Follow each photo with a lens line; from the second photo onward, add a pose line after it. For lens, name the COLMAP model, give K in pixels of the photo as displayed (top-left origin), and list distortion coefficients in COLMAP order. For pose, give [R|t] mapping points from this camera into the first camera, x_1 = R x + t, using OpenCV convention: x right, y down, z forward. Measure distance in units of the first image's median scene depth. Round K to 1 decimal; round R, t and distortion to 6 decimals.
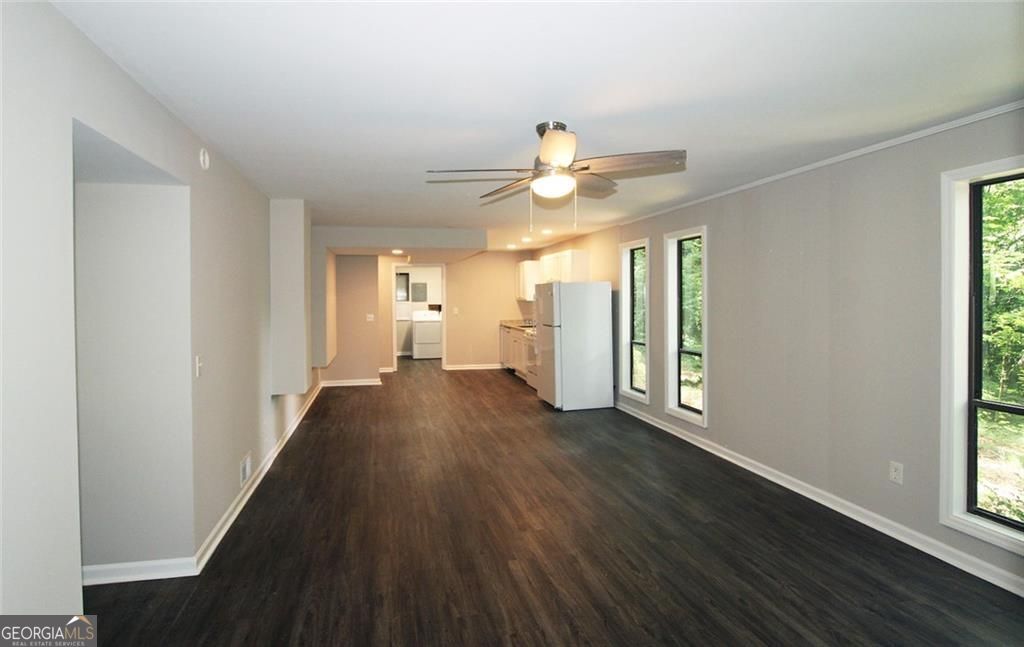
lens RADIAL K [[518.2, 0, 512.0], [0, 518.2, 323.5], [0, 0, 1]] dist [0.002863, 0.000260]
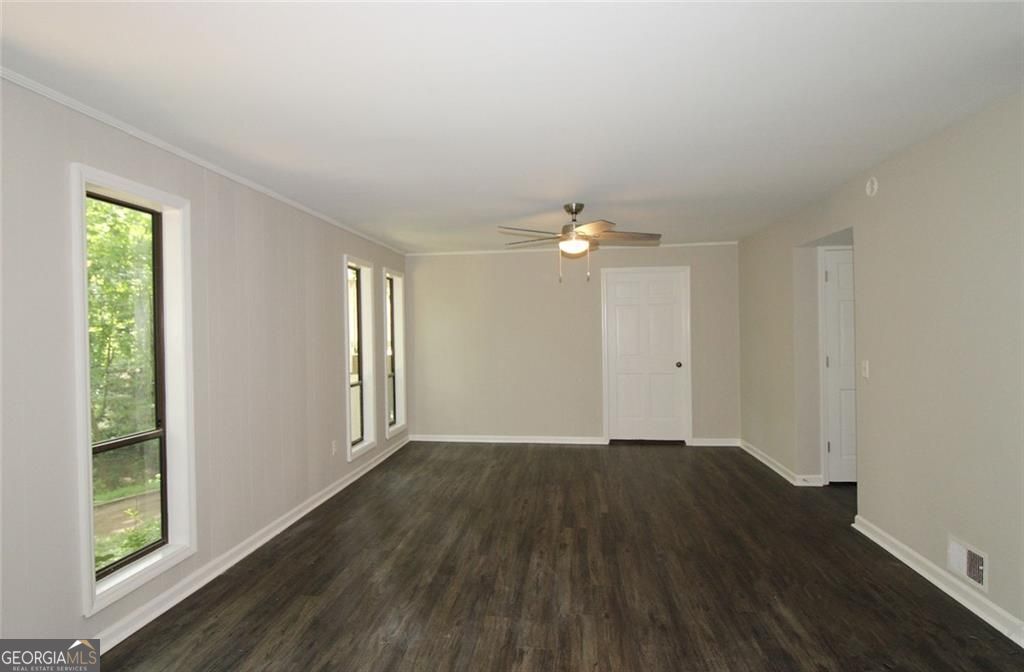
lens RADIAL K [[535.8, 0, 512.0], [0, 535.8, 336.0], [0, 0, 1]] dist [-0.000374, 0.000155]
pose [[-0.932036, 0.017580, 0.361940, -0.247100], [0.041374, 0.997453, 0.058095, -0.080559], [-0.359997, 0.069122, -0.930389, 2.028996]]
